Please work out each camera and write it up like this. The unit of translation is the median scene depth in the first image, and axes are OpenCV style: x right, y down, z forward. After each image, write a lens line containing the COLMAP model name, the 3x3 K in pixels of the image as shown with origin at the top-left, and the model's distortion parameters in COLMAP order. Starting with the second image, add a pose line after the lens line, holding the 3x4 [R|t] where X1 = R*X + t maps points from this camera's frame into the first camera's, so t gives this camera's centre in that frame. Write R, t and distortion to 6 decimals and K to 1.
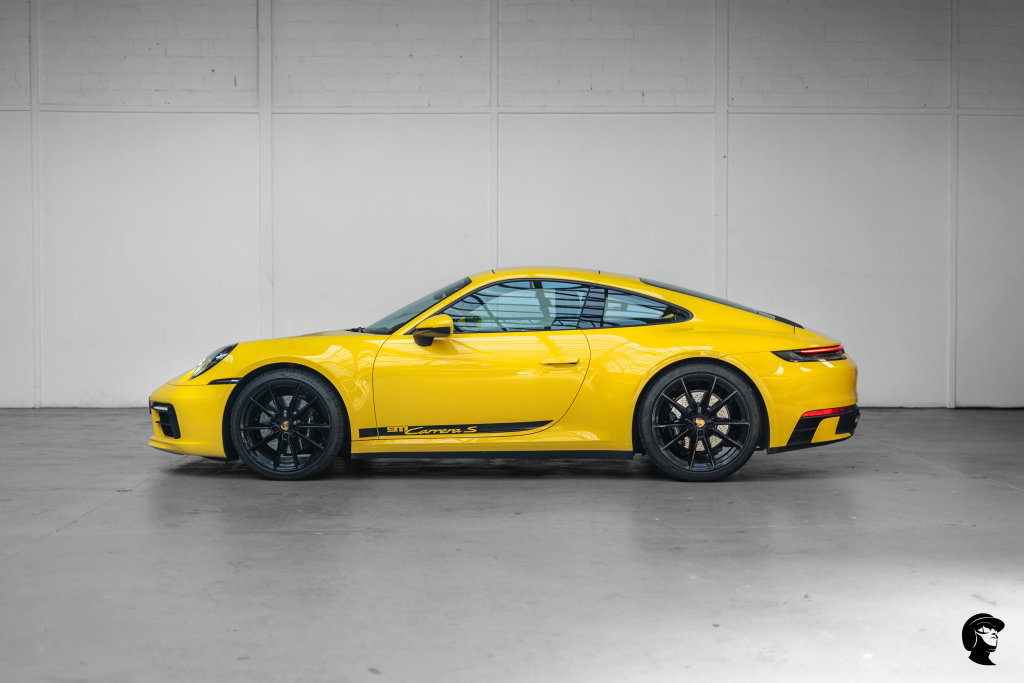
lens RADIAL K [[1452.5, 0, 512.0], [0, 1452.5, 341.5], [0, 0, 1]] dist [-0.013797, -0.006119]
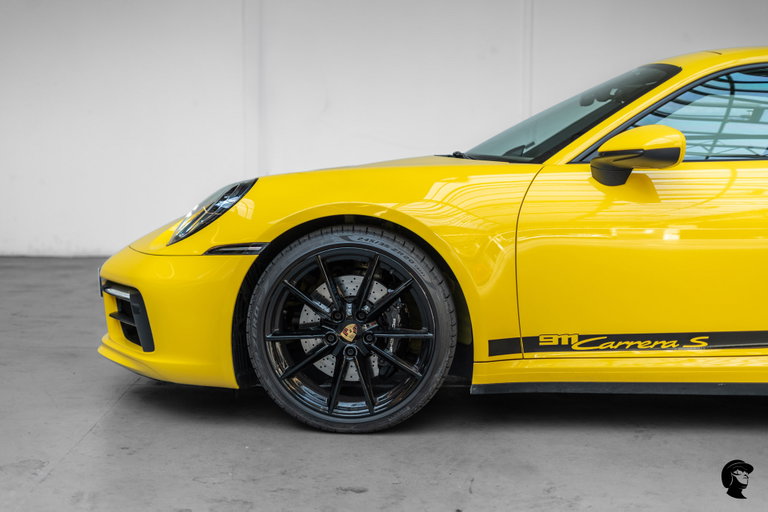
lens RADIAL K [[1089.3, 0, 384.0], [0, 1089.3, 256.0], [0, 0, 1]] dist [-0.013797, -0.006119]
pose [[0.999944, 0.005300, -0.009196, -0.139803], [-0.004642, 0.997528, 0.070115, 0.001512], [0.009545, -0.070069, 0.997497, 0.600712]]
